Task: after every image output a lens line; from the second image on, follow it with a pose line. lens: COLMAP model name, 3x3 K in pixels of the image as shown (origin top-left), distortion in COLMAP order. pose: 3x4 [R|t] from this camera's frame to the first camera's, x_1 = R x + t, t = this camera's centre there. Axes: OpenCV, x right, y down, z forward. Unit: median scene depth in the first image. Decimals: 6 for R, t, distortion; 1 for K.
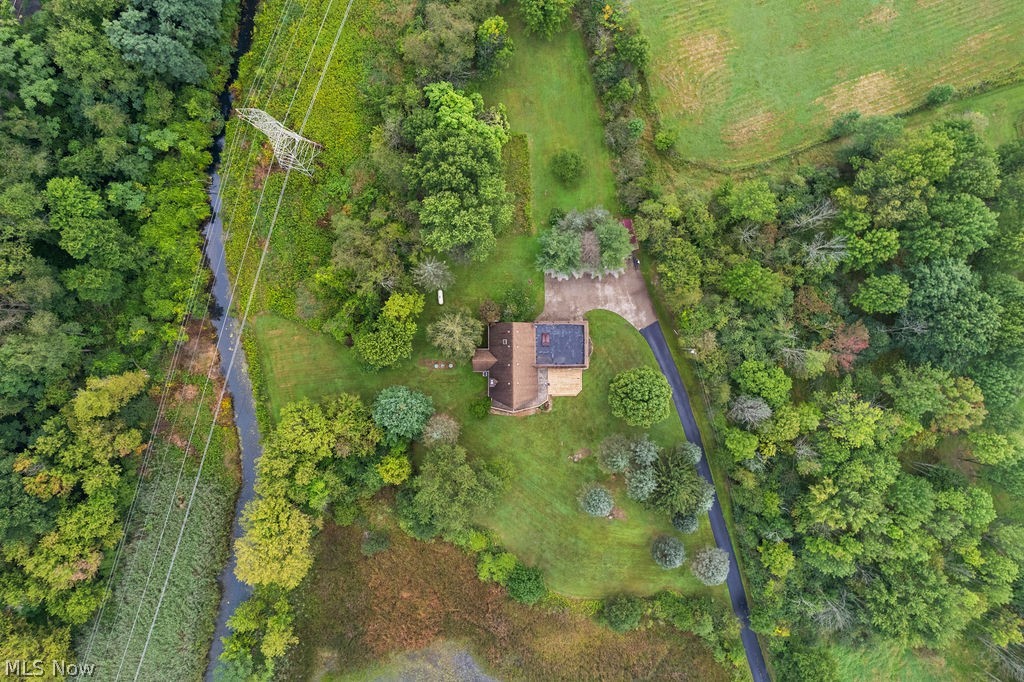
lens RADIAL K [[648.4, 0, 517.9], [0, 648.4, 347.9], [0, 0, 1]] dist [-0.062199, 0.046825]
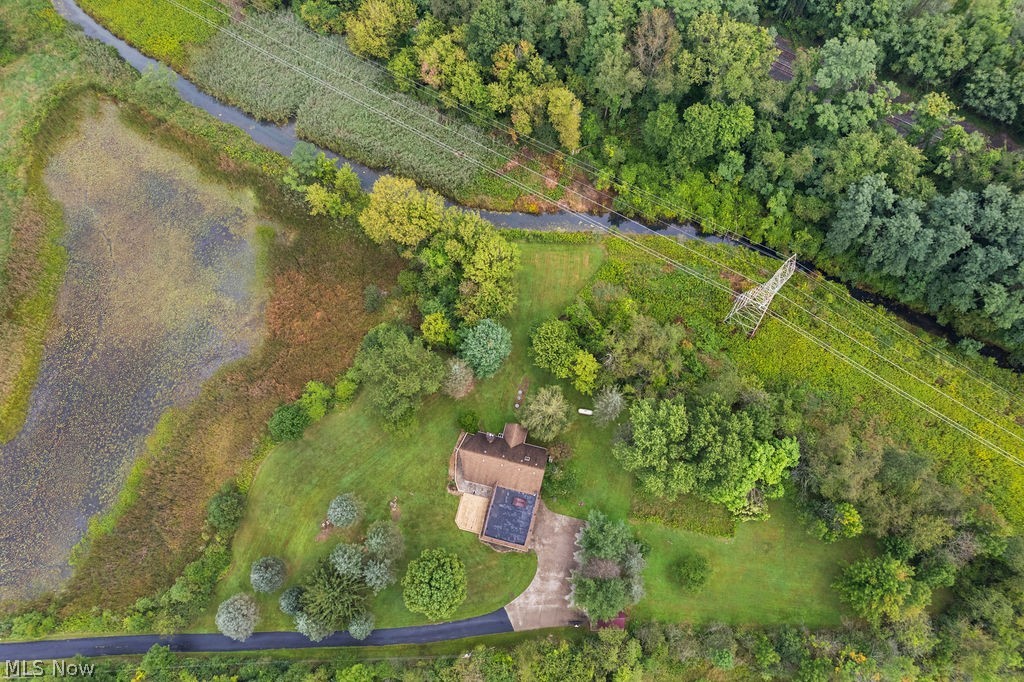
lens RADIAL K [[648.4, 0, 507.7], [0, 648.4, 338.0], [0, 0, 1]] dist [-0.062199, 0.046825]
pose [[-0.250465, 0.916049, -0.313243, 0.128661], [-0.968042, -0.232729, 0.093441, -0.029974], [0.012696, 0.326636, 0.945065, 0.007519]]
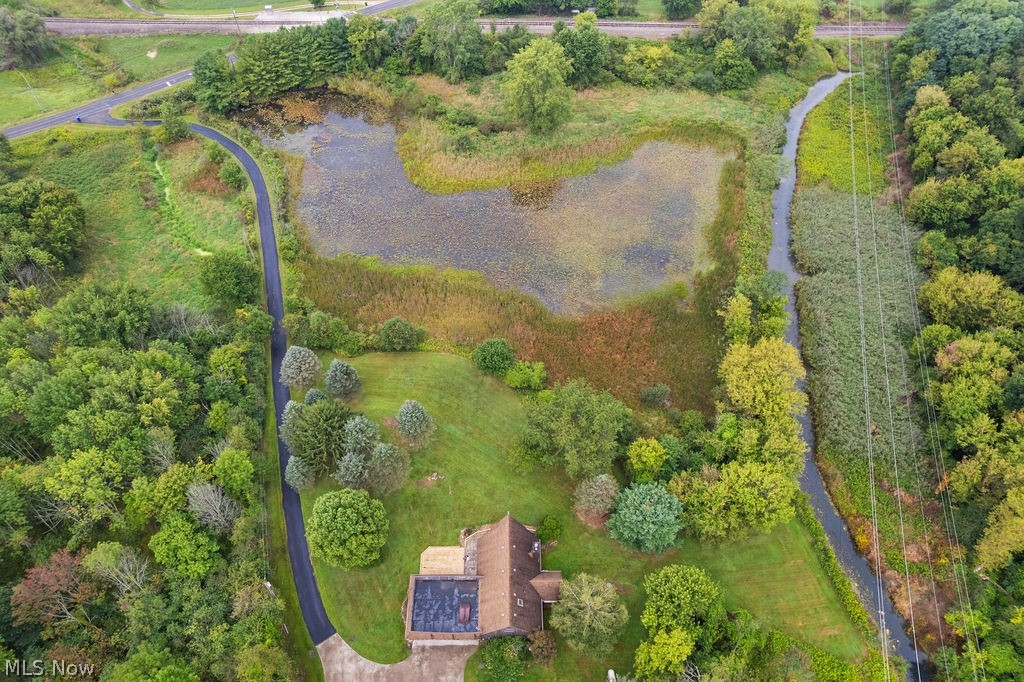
lens RADIAL K [[648.4, 0, 511.9], [0, 648.4, 335.7], [0, 0, 1]] dist [-0.062199, 0.046825]
pose [[-0.999855, -0.006972, -0.015556, 0.003129], [-0.004654, -0.766241, 0.642536, -0.248982], [-0.016399, 0.642516, 0.766097, 0.244212]]
